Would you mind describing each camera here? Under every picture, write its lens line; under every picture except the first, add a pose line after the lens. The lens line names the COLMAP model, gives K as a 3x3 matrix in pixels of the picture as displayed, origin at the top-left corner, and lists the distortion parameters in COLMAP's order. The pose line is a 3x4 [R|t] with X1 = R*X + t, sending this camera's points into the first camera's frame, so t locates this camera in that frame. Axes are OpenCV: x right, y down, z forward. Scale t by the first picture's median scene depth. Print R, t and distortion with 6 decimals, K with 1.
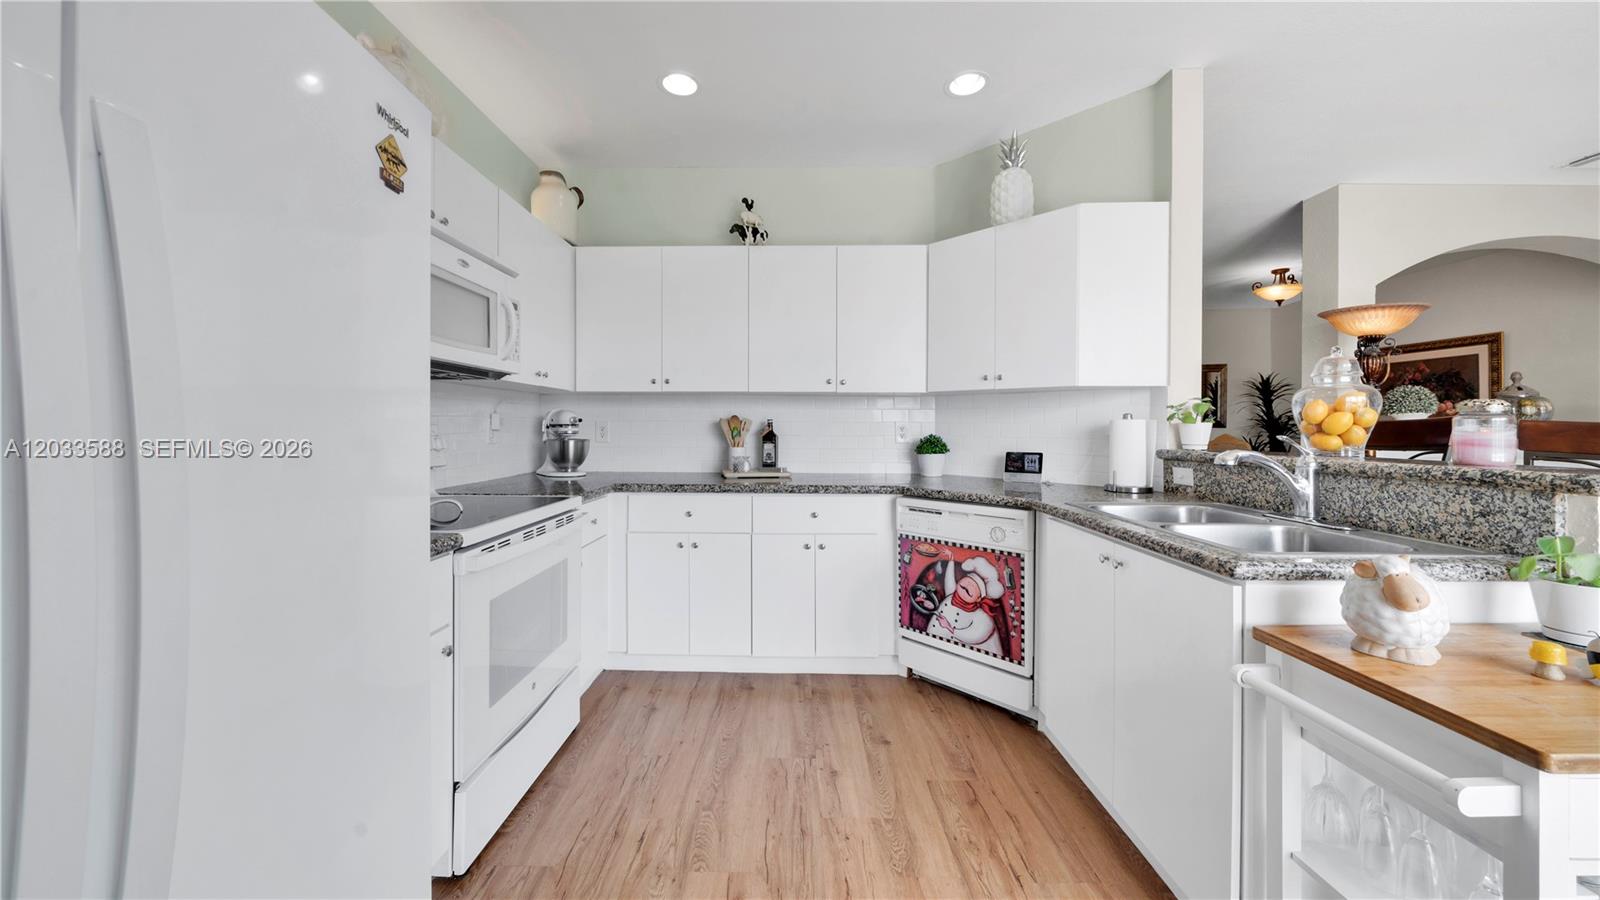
lens RADIAL K [[562.8, 0, 790.9], [0, 562.8, 430.2], [0, 0, 1]] dist [-0.000969, -0.000106]
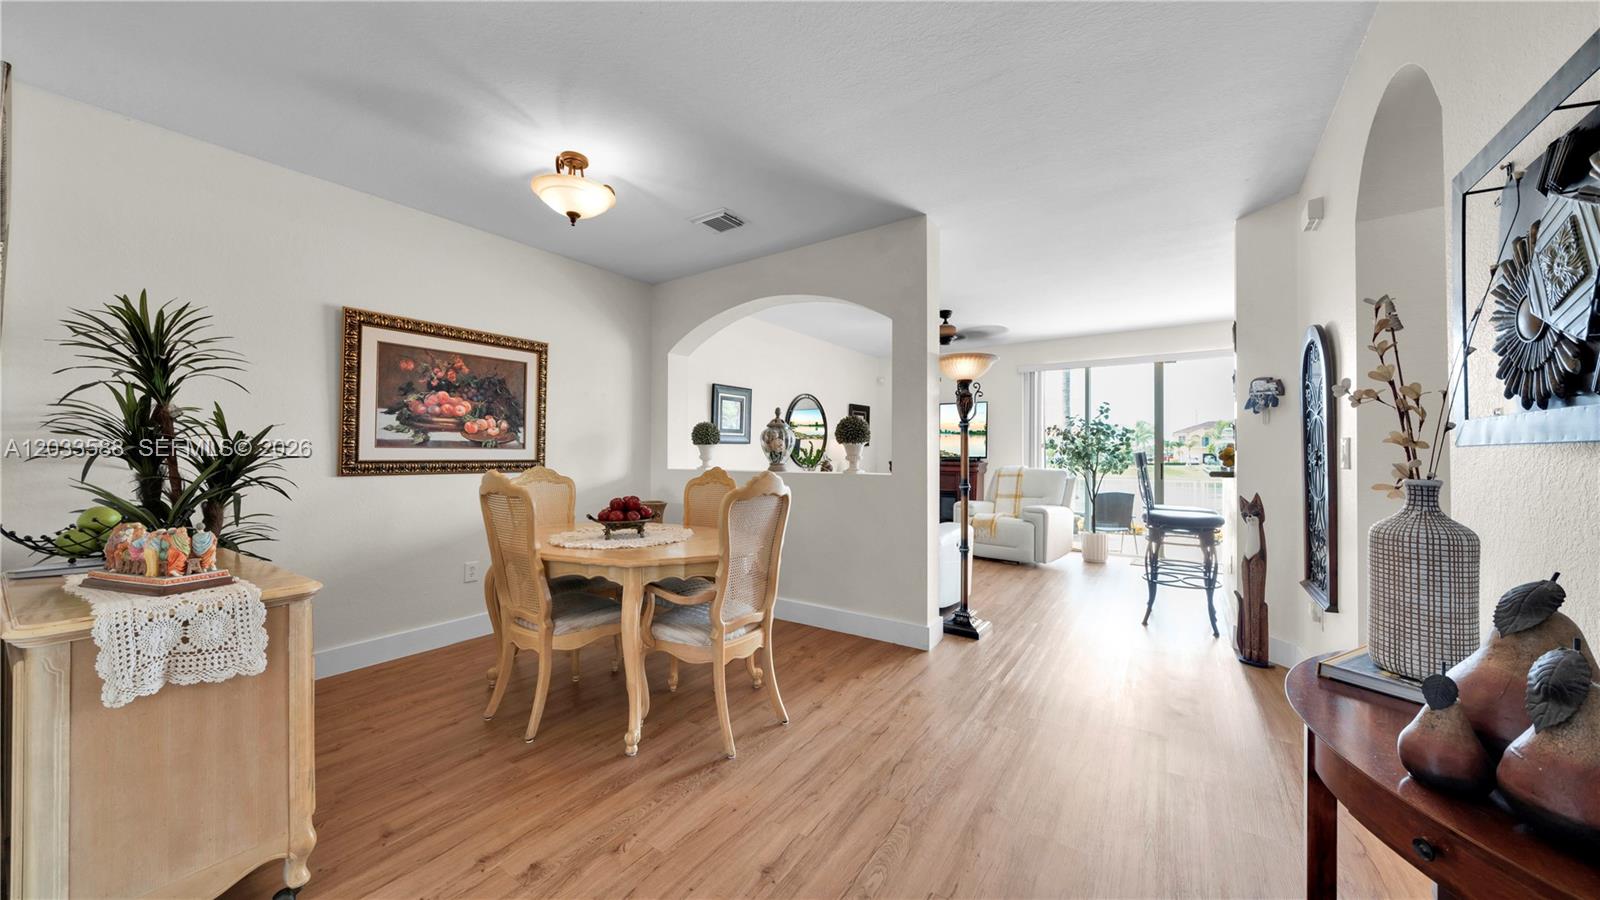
lens RADIAL K [[556.7, 0, 802.8], [0, 556.7, 451.2], [0, 0, 1]] dist [-0.000674, -0.000010]
pose [[-0.839996, -0.003280, 0.542582, 0.820994], [-0.001646, 0.999993, 0.003498, -0.018548], [-0.542590, 0.002045, -0.839995, 2.711206]]
